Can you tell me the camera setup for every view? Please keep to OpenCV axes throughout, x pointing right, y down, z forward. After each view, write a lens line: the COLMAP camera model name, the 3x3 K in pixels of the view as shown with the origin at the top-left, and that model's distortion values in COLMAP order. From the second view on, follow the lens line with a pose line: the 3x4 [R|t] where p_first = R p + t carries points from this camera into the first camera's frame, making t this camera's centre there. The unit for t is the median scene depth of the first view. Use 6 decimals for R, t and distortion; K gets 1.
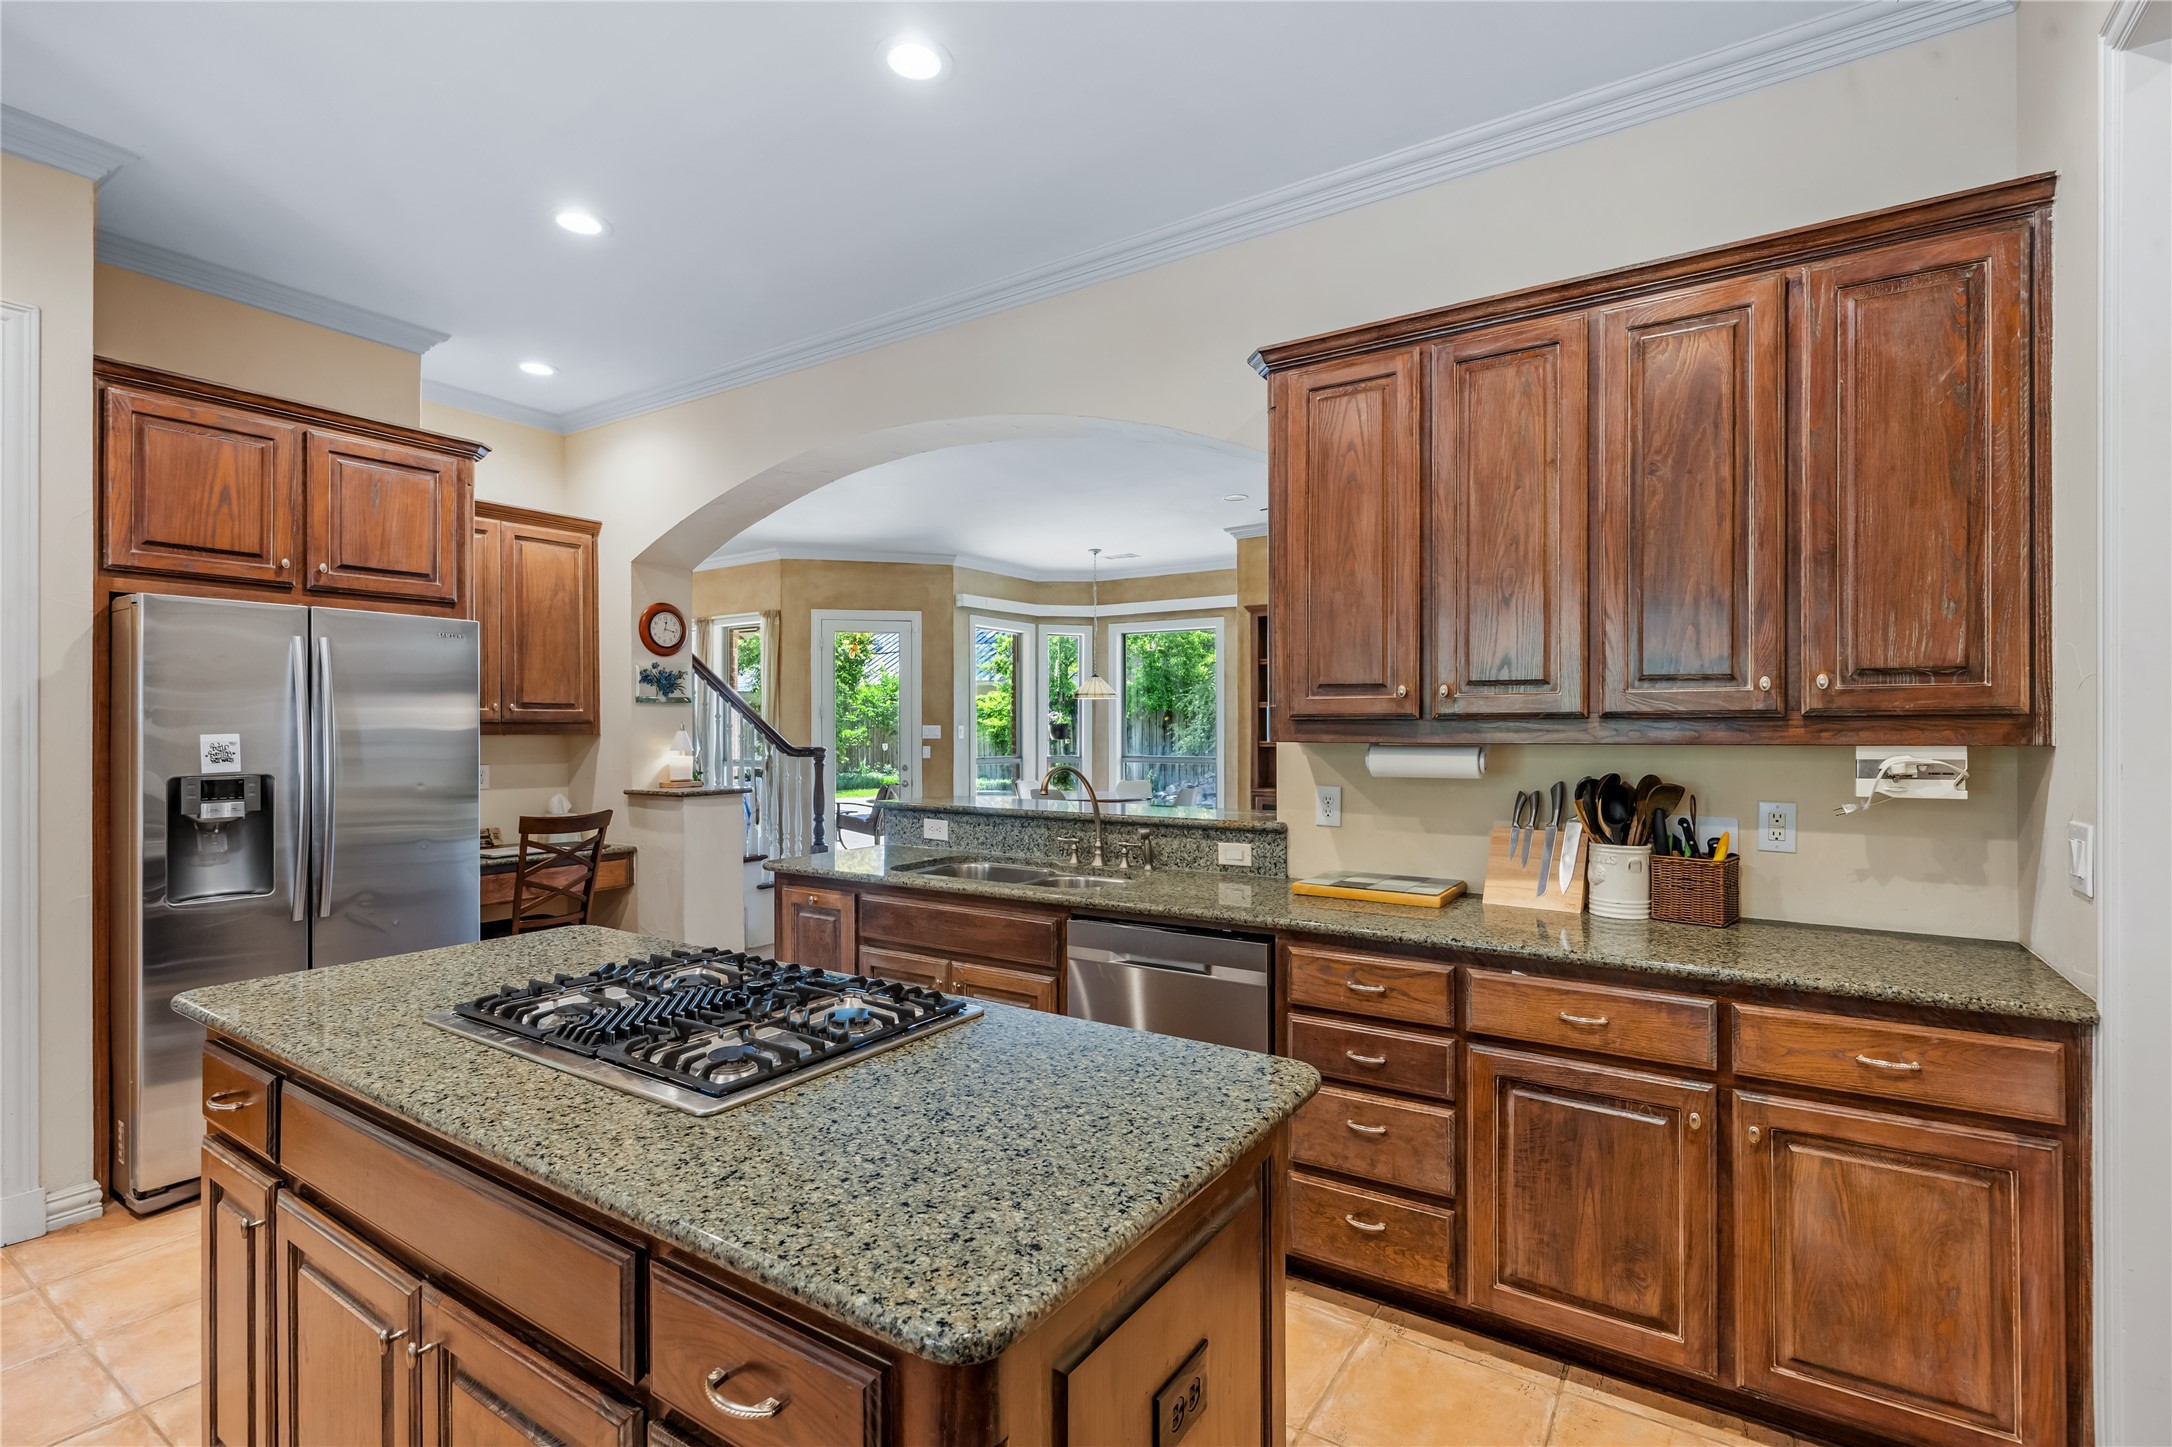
lens RADIAL K [[1000.5, 0, 1086.5], [0, 1000.5, 728.9], [0, 0, 1]] dist [-0.003619, 0.002532]
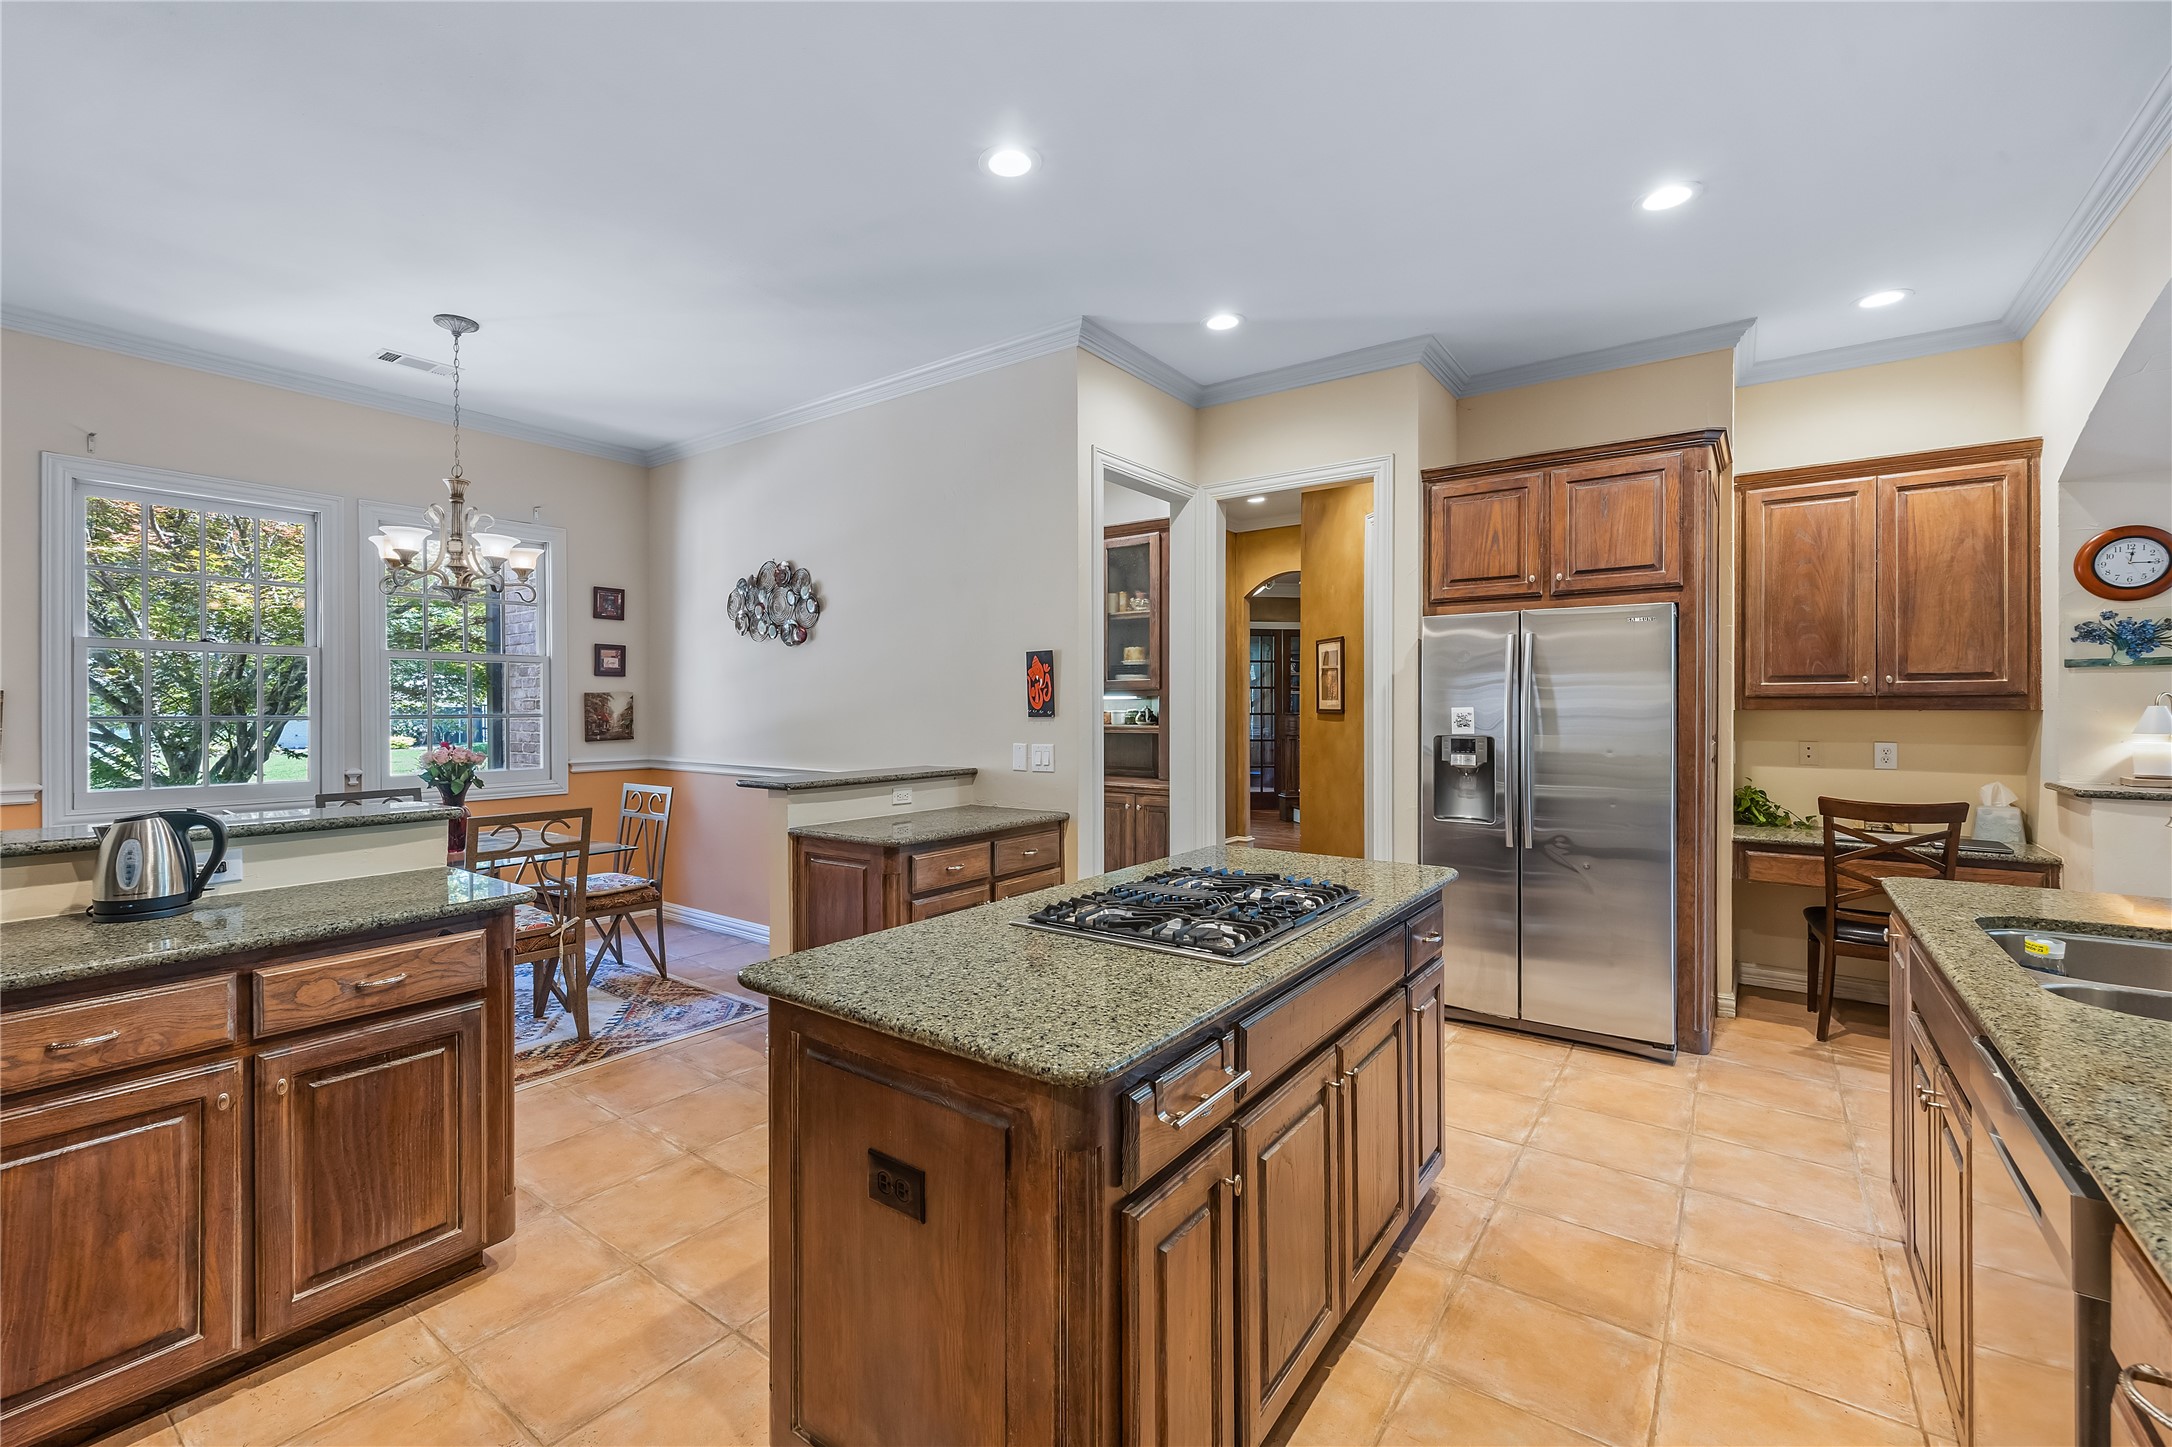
lens RADIAL K [[933.8, 0, 1059.3], [0, 933.8, 707.0], [0, 0, 1]] dist [0.022925, -0.001894]
pose [[-0.068832, 0.002381, -0.997625, 0.528618], [0.000907, 0.999997, 0.002324, 0.000955], [0.997628, -0.000744, -0.068834, 0.503682]]
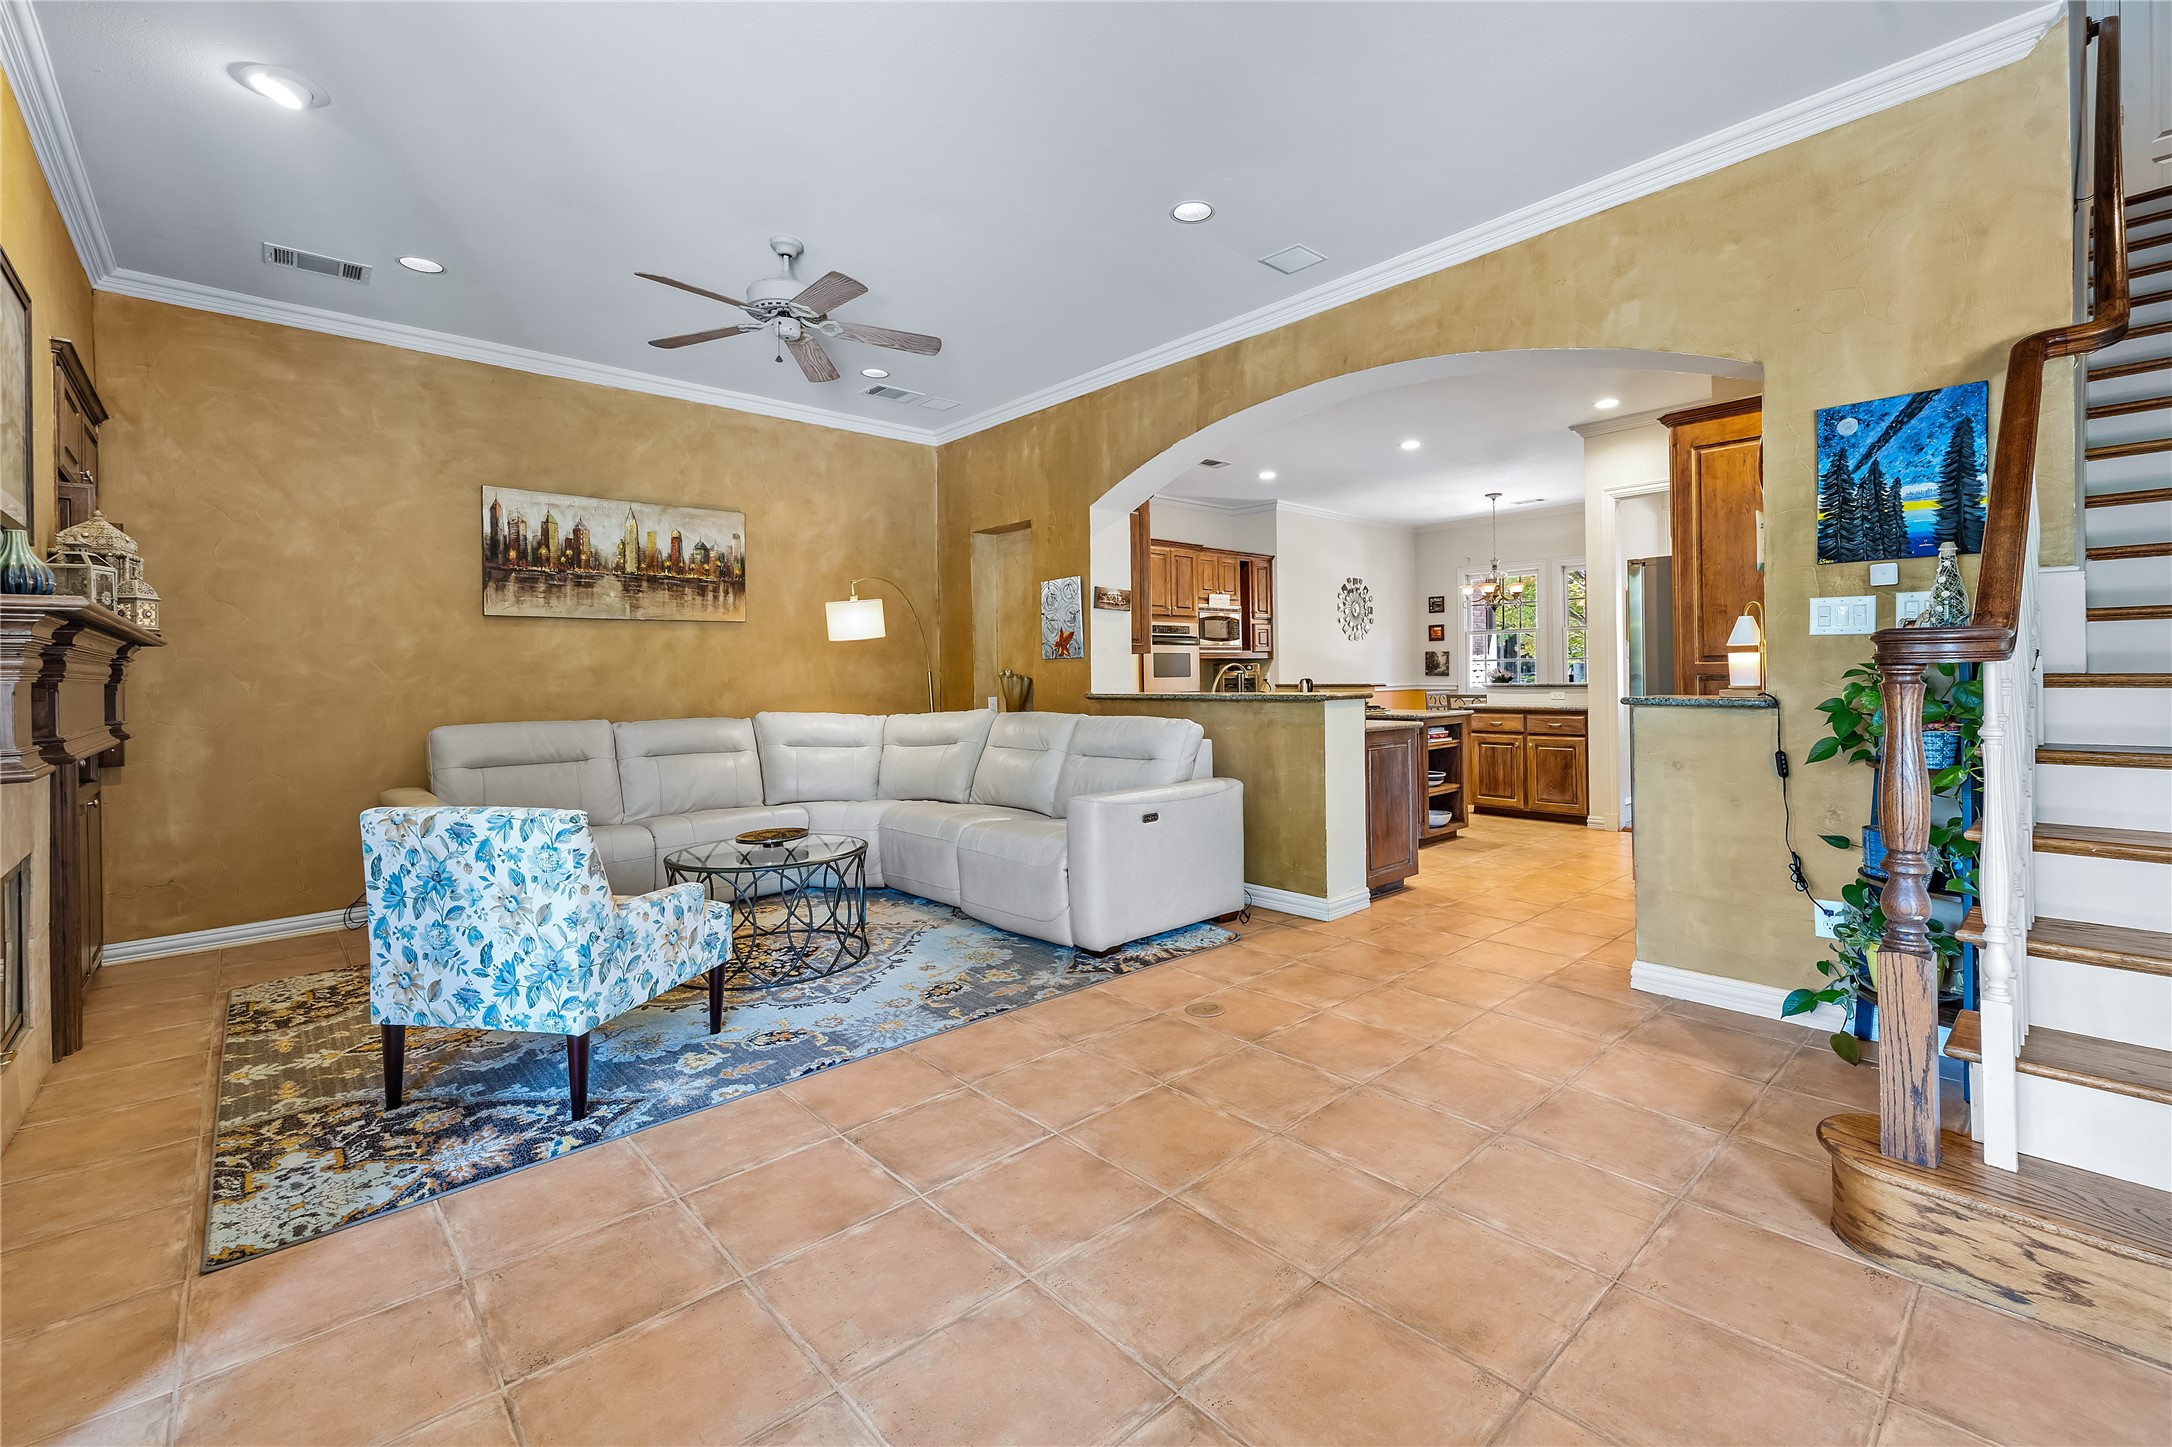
lens RADIAL K [[922.7, 0, 1115.6], [0, 922.7, 664.6], [0, 0, 1]] dist [0.007719, -0.001013]
pose [[-0.973144, 0.018885, 0.229423, -0.220719], [0.015986, 0.999767, -0.014489, 0.067113], [-0.229643, -0.010432, -0.973219, 2.982320]]
